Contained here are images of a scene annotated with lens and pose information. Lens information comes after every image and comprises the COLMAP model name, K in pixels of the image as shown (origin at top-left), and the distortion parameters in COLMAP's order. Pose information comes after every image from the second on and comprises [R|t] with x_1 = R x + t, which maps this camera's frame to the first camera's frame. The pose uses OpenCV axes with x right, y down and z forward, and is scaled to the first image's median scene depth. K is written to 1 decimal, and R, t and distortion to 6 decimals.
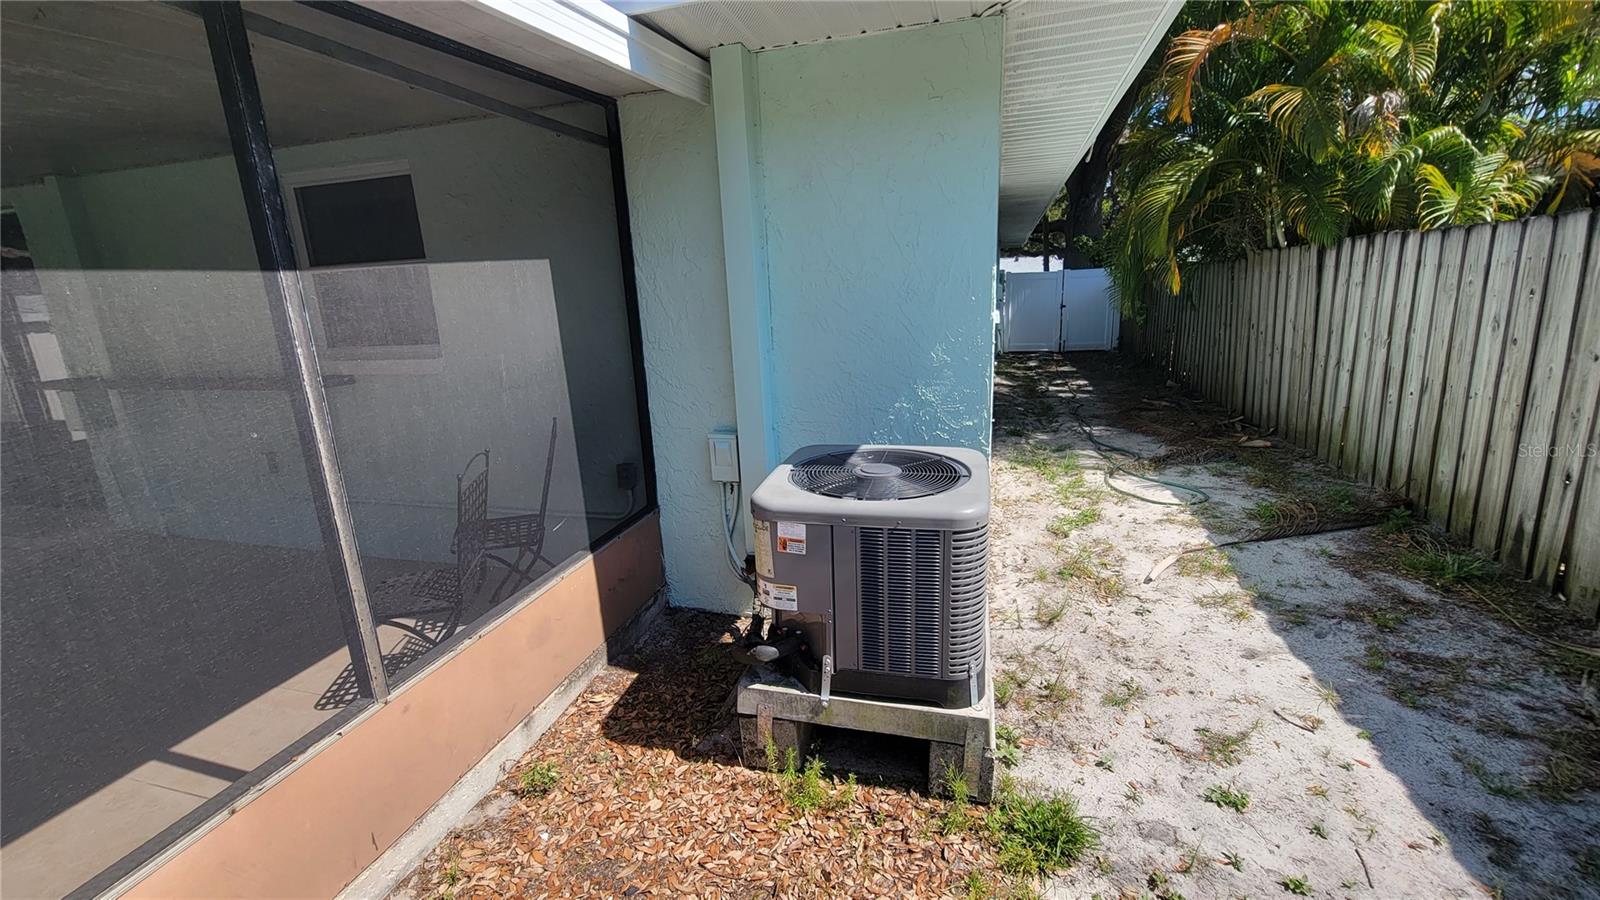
lens RADIAL K [[658.9, 0, 800.2], [0, 658.9, 458.2], [0, 0, 1]] dist [0.008423, -0.004330]
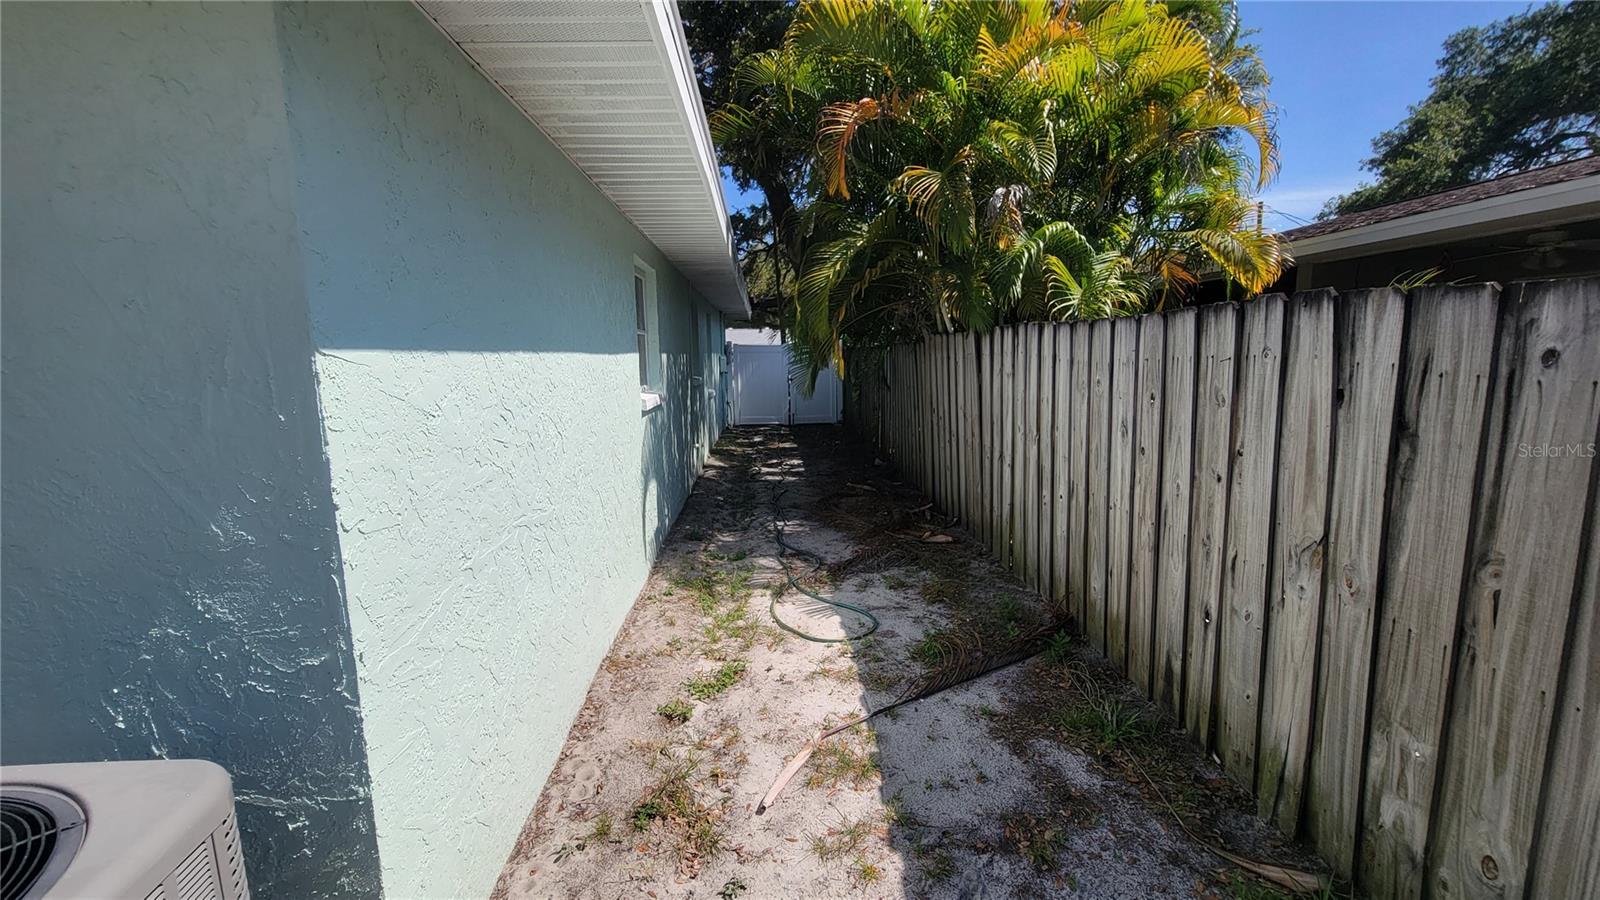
lens RADIAL K [[655.5, 0, 800.9], [0, 655.5, 456.0], [0, 0, 1]] dist [-0.002637, -0.000376]
pose [[0.943826, -0.021181, 0.329764, 0.281032], [0.053170, 0.994675, -0.088288, -0.091095], [-0.326138, 0.100862, 0.939926, 0.255000]]
